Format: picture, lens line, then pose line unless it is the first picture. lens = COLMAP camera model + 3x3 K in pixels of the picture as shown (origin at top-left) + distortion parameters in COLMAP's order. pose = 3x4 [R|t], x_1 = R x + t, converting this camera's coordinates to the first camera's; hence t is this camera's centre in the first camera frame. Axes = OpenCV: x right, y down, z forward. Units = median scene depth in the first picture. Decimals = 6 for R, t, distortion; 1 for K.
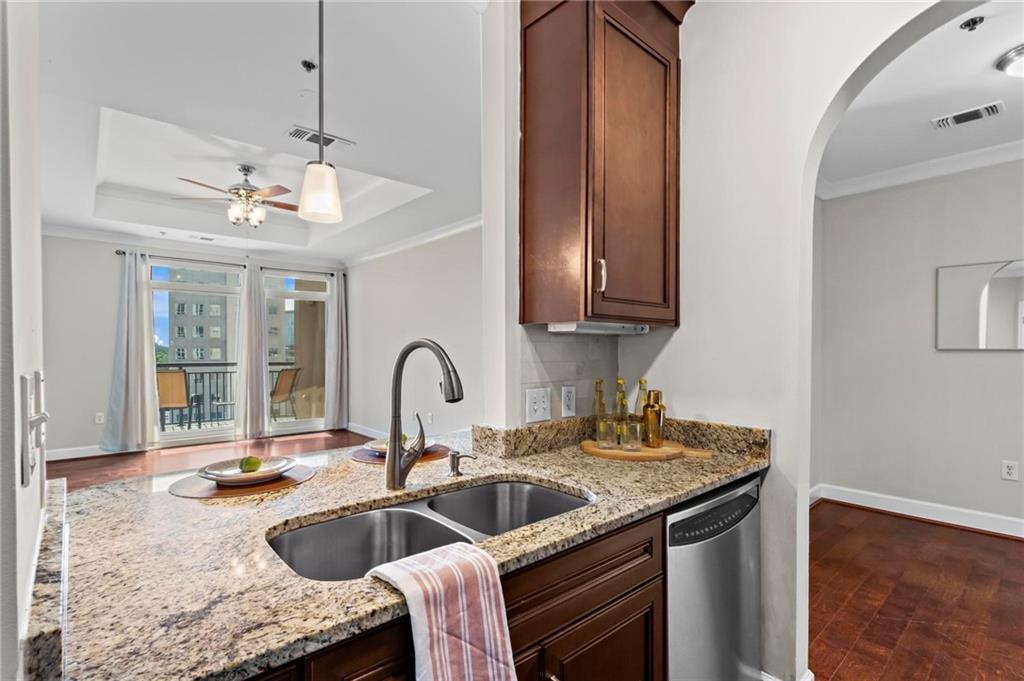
lens RADIAL K [[487.4, 0, 514.7], [0, 487.4, 354.3], [0, 0, 1]] dist [-0.000107, 0.001086]
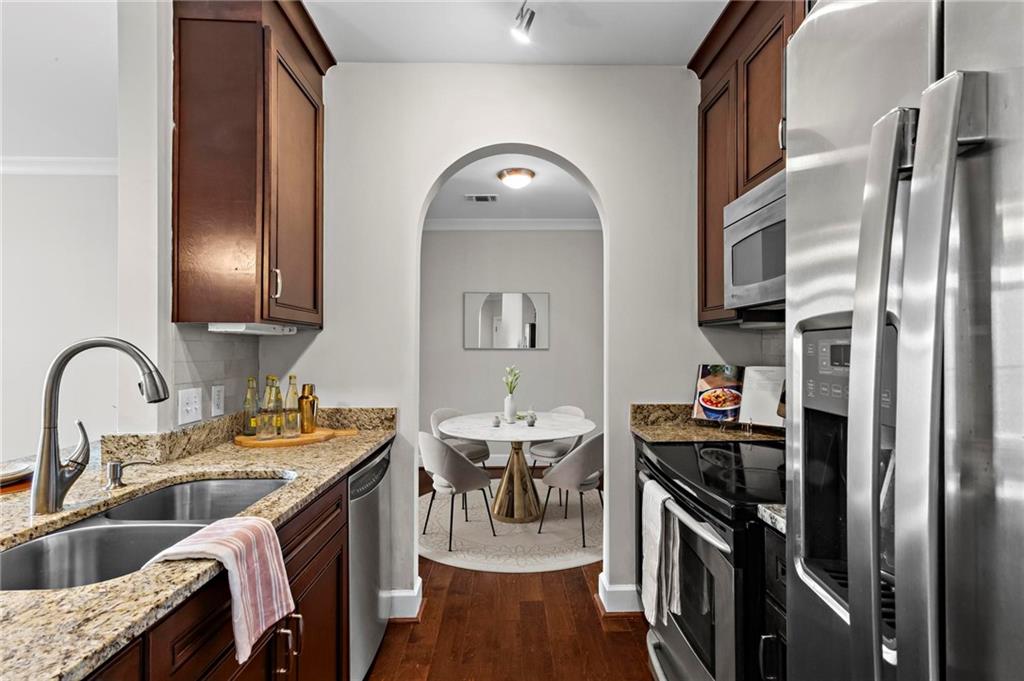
lens RADIAL K [[487.4, 0, 522.0], [0, 487.4, 343.6], [0, 0, 1]] dist [-0.000107, 0.001086]
pose [[0.643459, 0.007189, 0.765447, -0.314666], [0.007709, 0.999844, -0.015870, 0.000463], [-0.765442, 0.016113, 0.643303, -0.158073]]
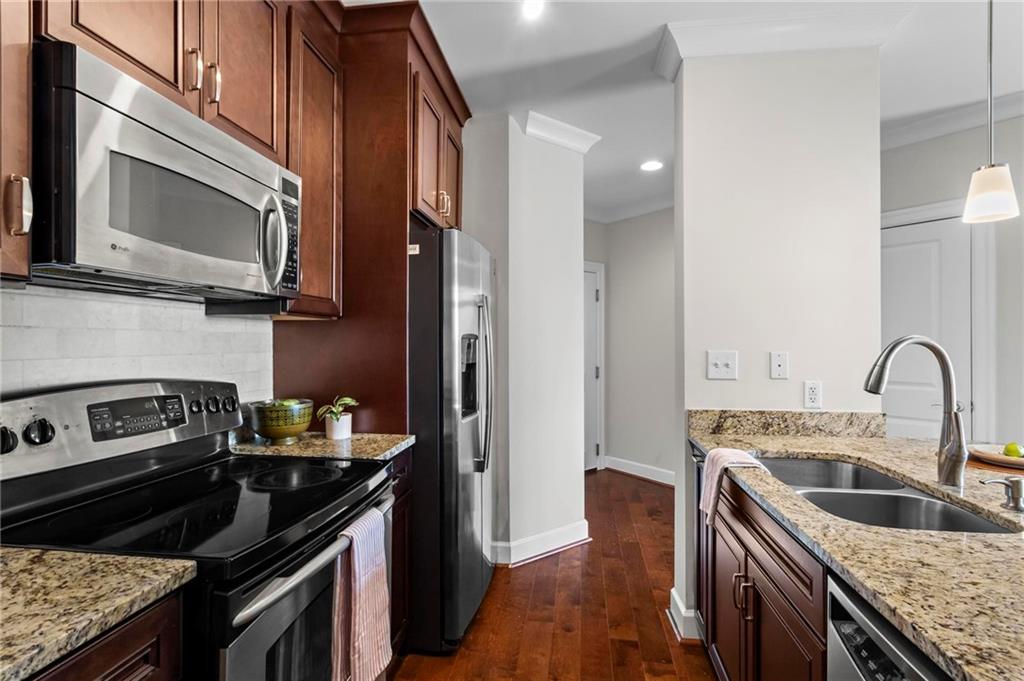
lens RADIAL K [[487.4, 0, 513.5], [0, 487.4, 340.7], [0, 0, 1]] dist [-0.000107, 0.001086]
pose [[-0.764719, -0.002972, -0.644357, 0.934715], [-0.007421, 0.999964, 0.004195, -0.015391], [0.644322, 0.007990, -0.764713, 1.020756]]
